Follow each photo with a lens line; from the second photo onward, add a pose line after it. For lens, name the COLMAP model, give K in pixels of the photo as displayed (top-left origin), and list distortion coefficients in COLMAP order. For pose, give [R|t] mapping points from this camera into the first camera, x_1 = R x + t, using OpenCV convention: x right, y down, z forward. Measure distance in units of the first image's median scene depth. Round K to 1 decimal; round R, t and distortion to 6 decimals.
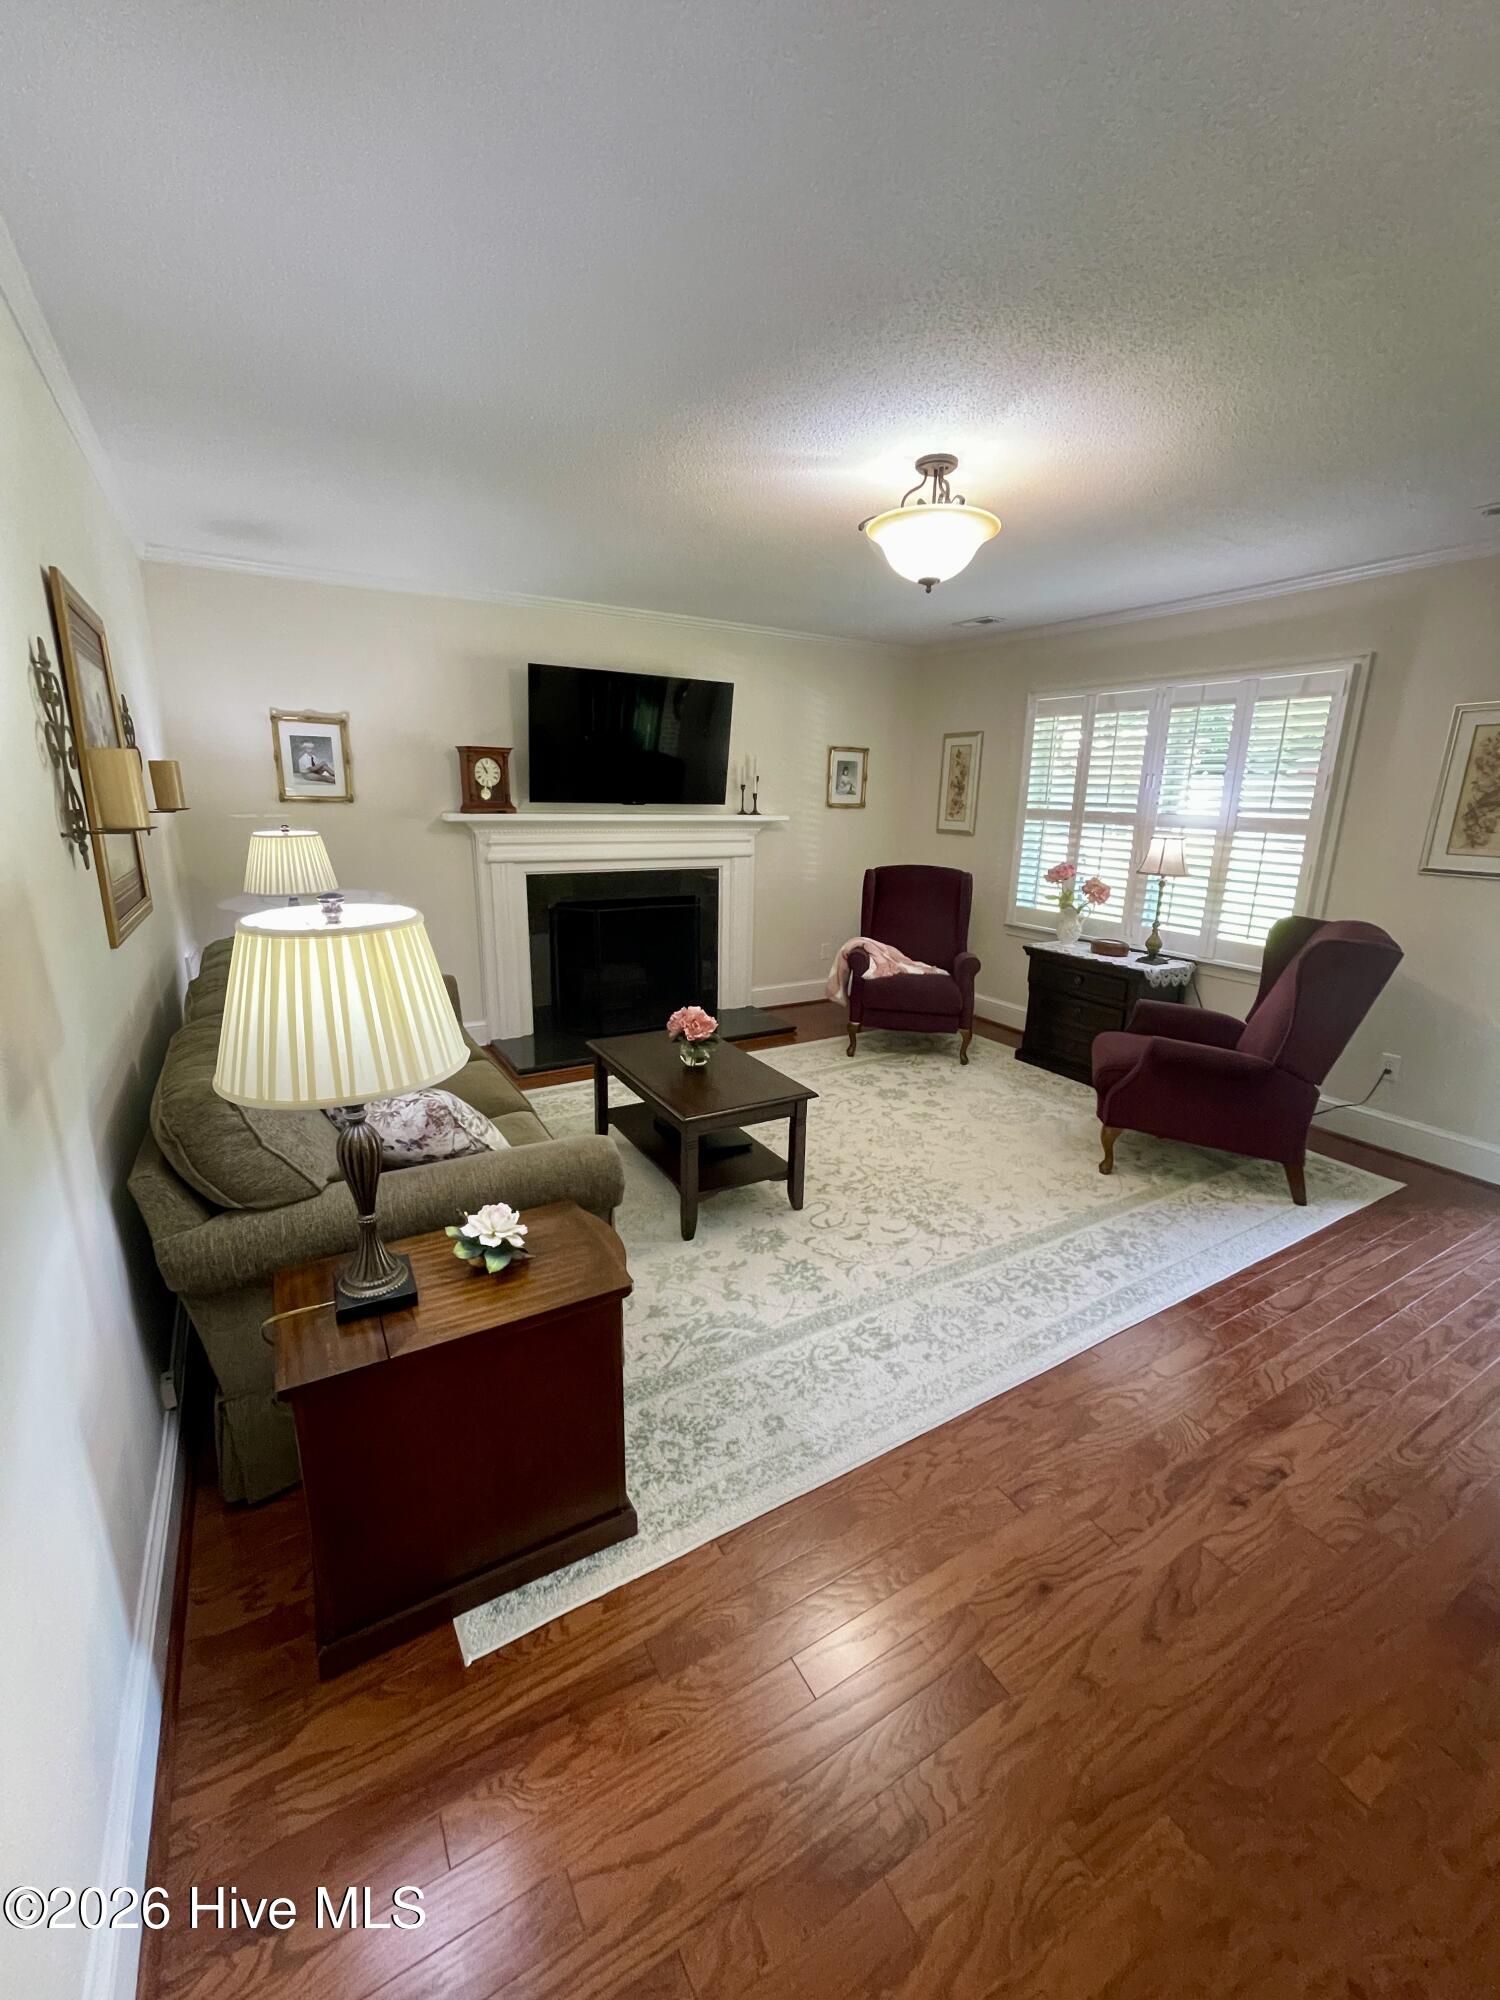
lens RADIAL K [[806.4, 0, 741.5], [0, 806.4, 998.7], [0, 0, 1]] dist [-0.009321, 0.005002]
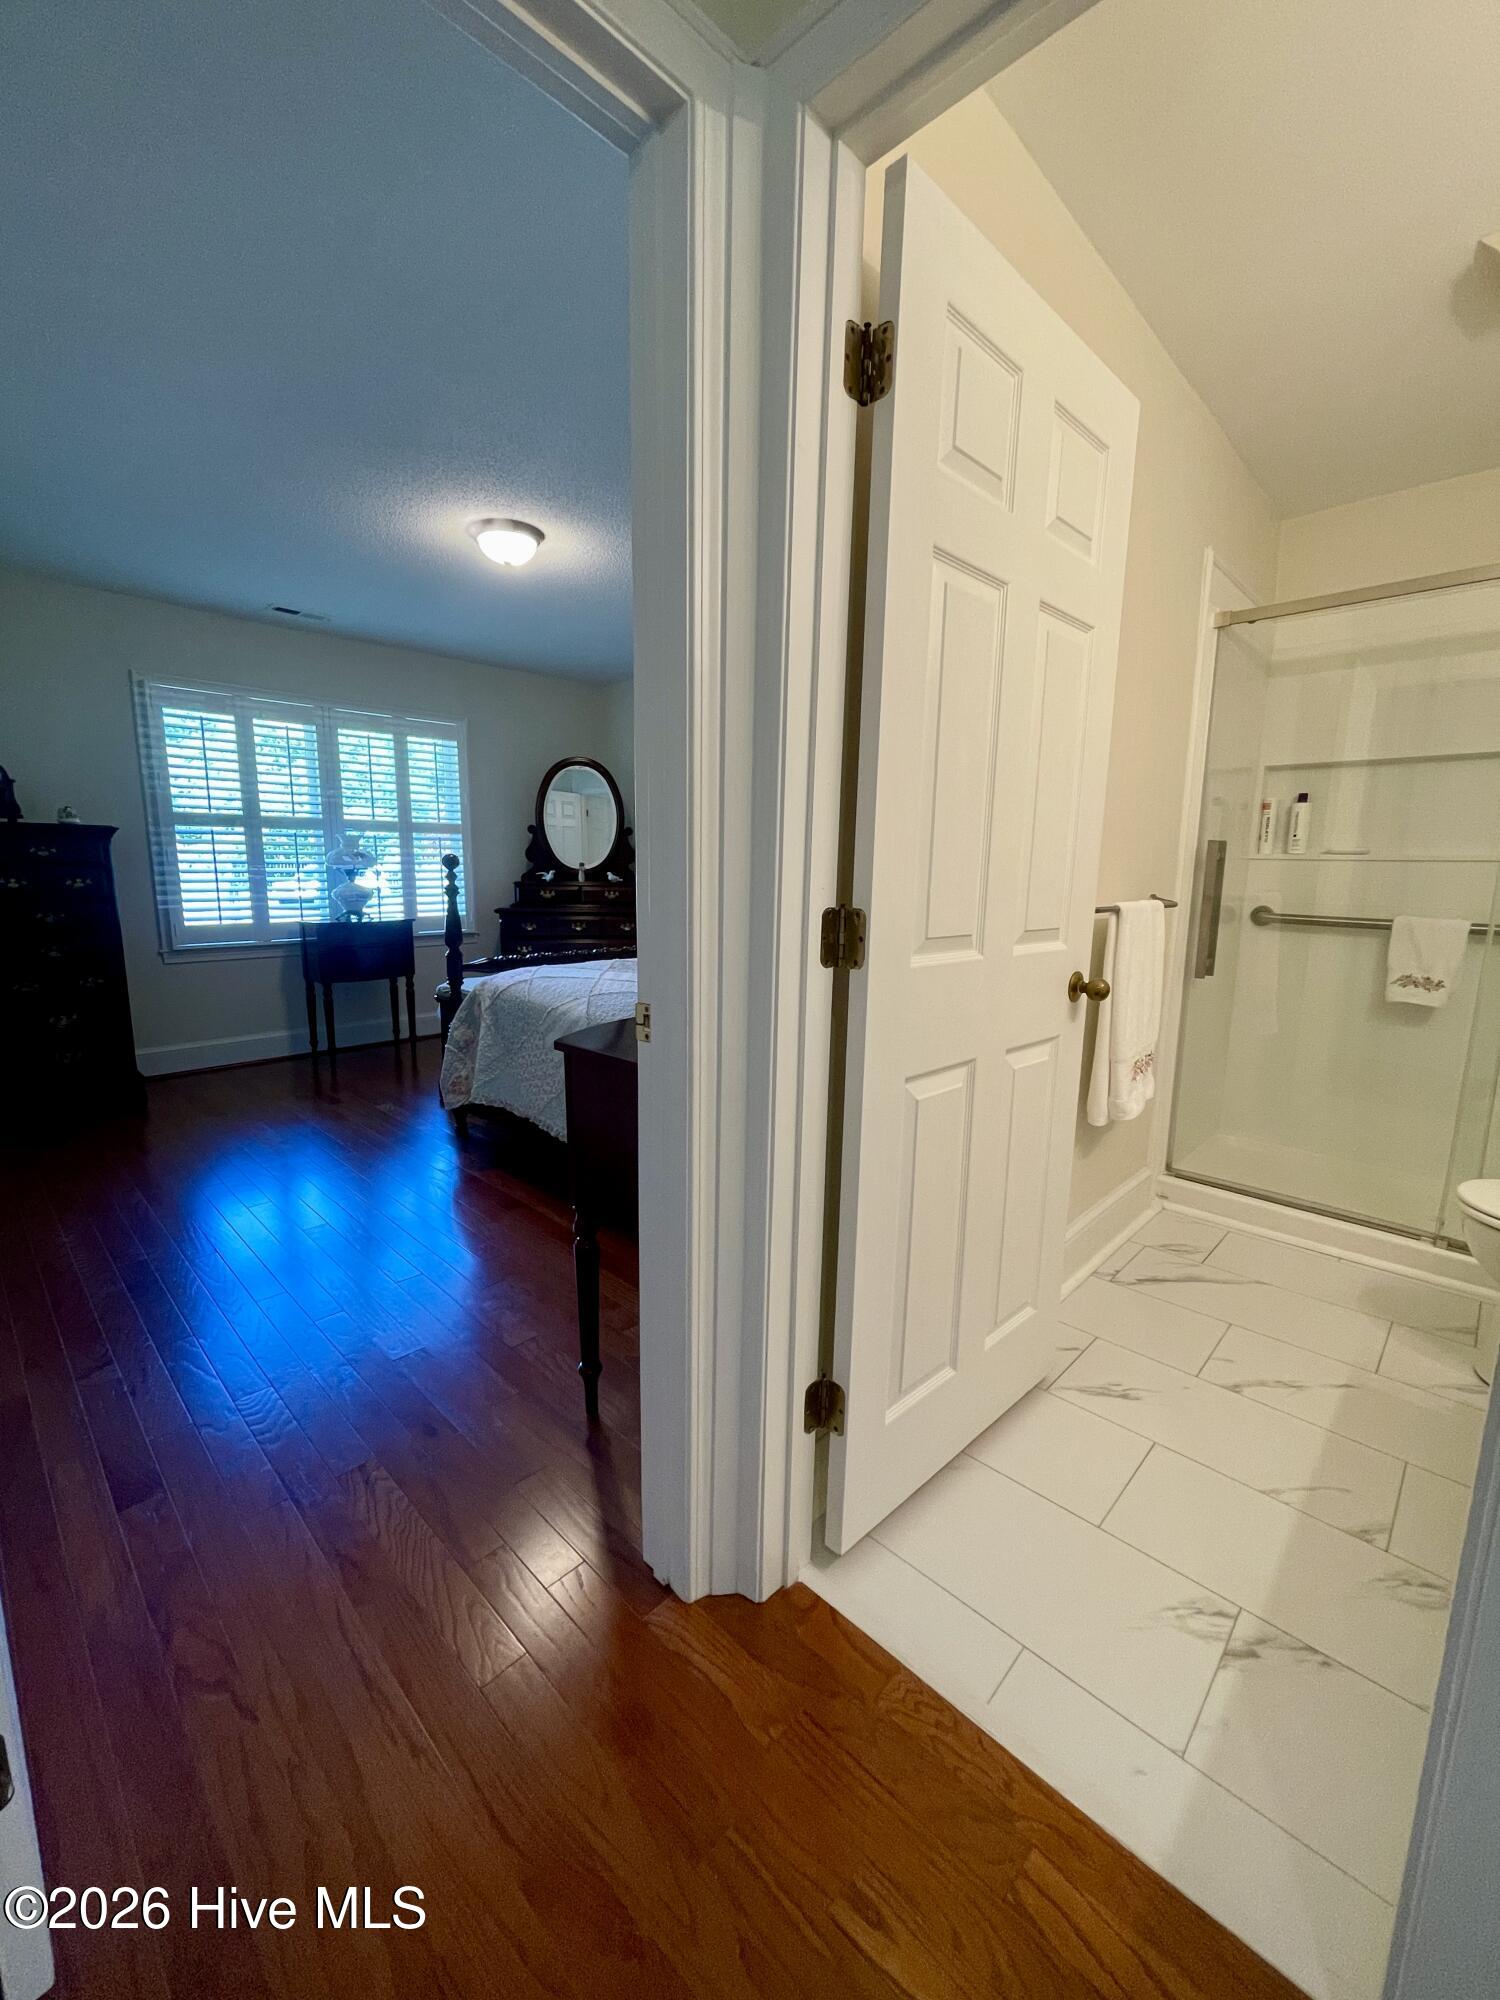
lens RADIAL K [[806.4, 0, 741.5], [0, 806.4, 998.7], [0, 0, 1]] dist [-0.009321, 0.005002]
pose [[-0.264085, -0.183380, 0.946906, -1.084622], [0.227786, 0.942128, 0.245983, -0.205327], [-0.937215, 0.280653, -0.207031, 1.120555]]
